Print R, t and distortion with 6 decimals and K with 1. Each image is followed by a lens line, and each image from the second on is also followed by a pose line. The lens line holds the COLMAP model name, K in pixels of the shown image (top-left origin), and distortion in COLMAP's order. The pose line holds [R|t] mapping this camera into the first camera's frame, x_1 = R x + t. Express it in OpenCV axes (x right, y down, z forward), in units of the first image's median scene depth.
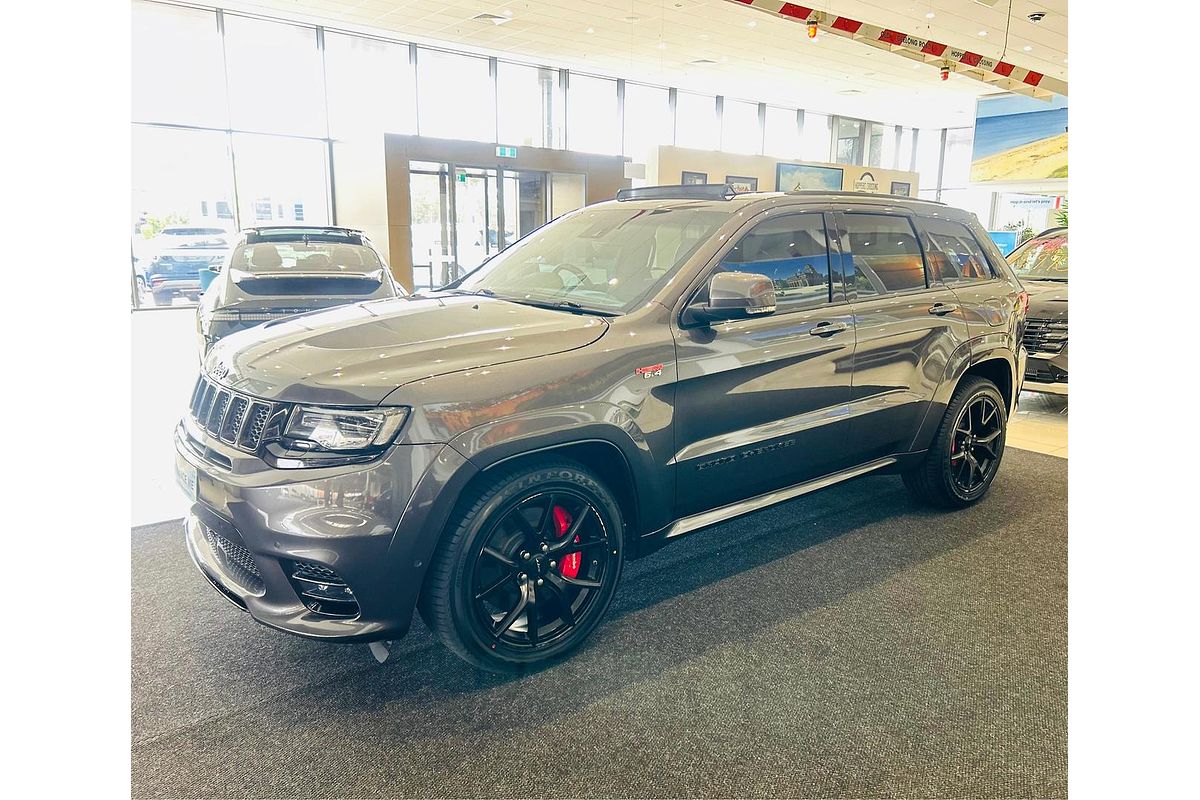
lens RADIAL K [[872.6, 0, 600.0], [0, 872.6, 400.0], [0, 0, 1]] dist [0.042275, 0.000372]
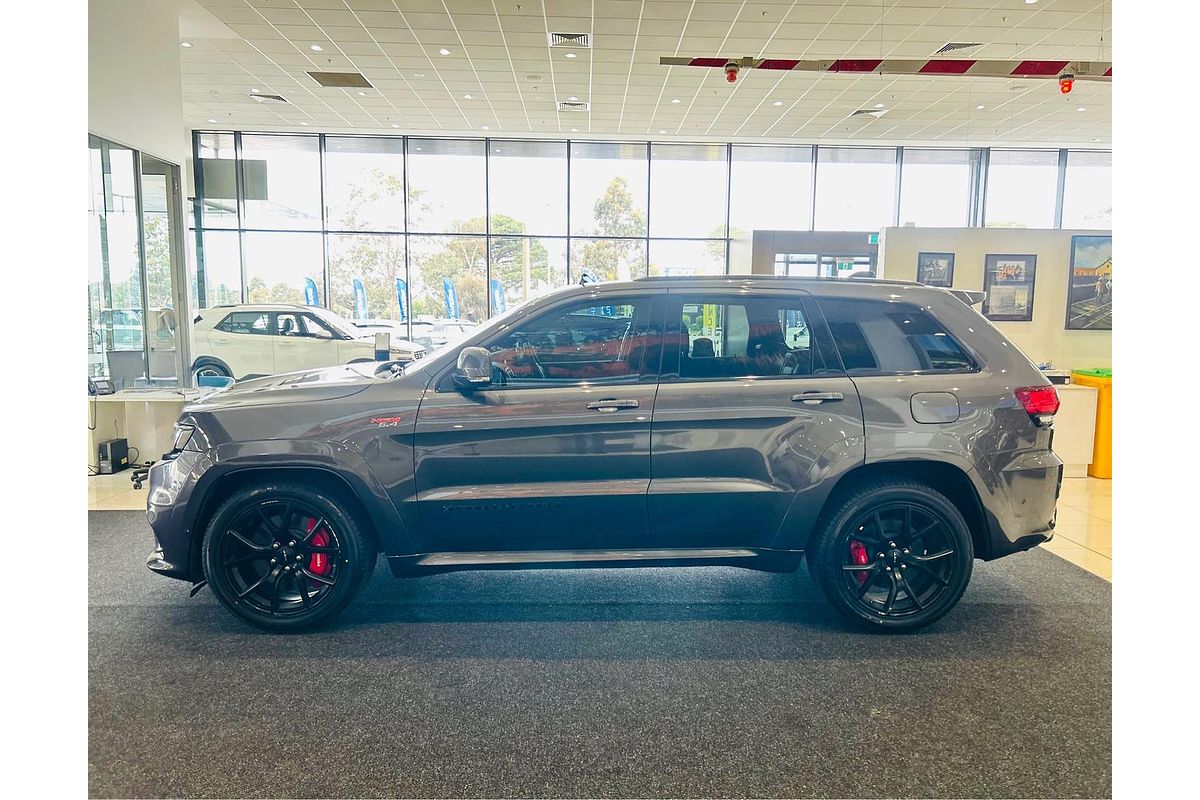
lens RADIAL K [[874.3, 0, 600.0], [0, 874.3, 400.0], [0, 0, 1]] dist [0.014459, 0.002449]
pose [[0.763572, 0.056841, -0.643216, 0.793537], [-0.120566, 0.991150, -0.055539, -0.022893], [0.634367, 0.119958, 0.763667, 0.164266]]
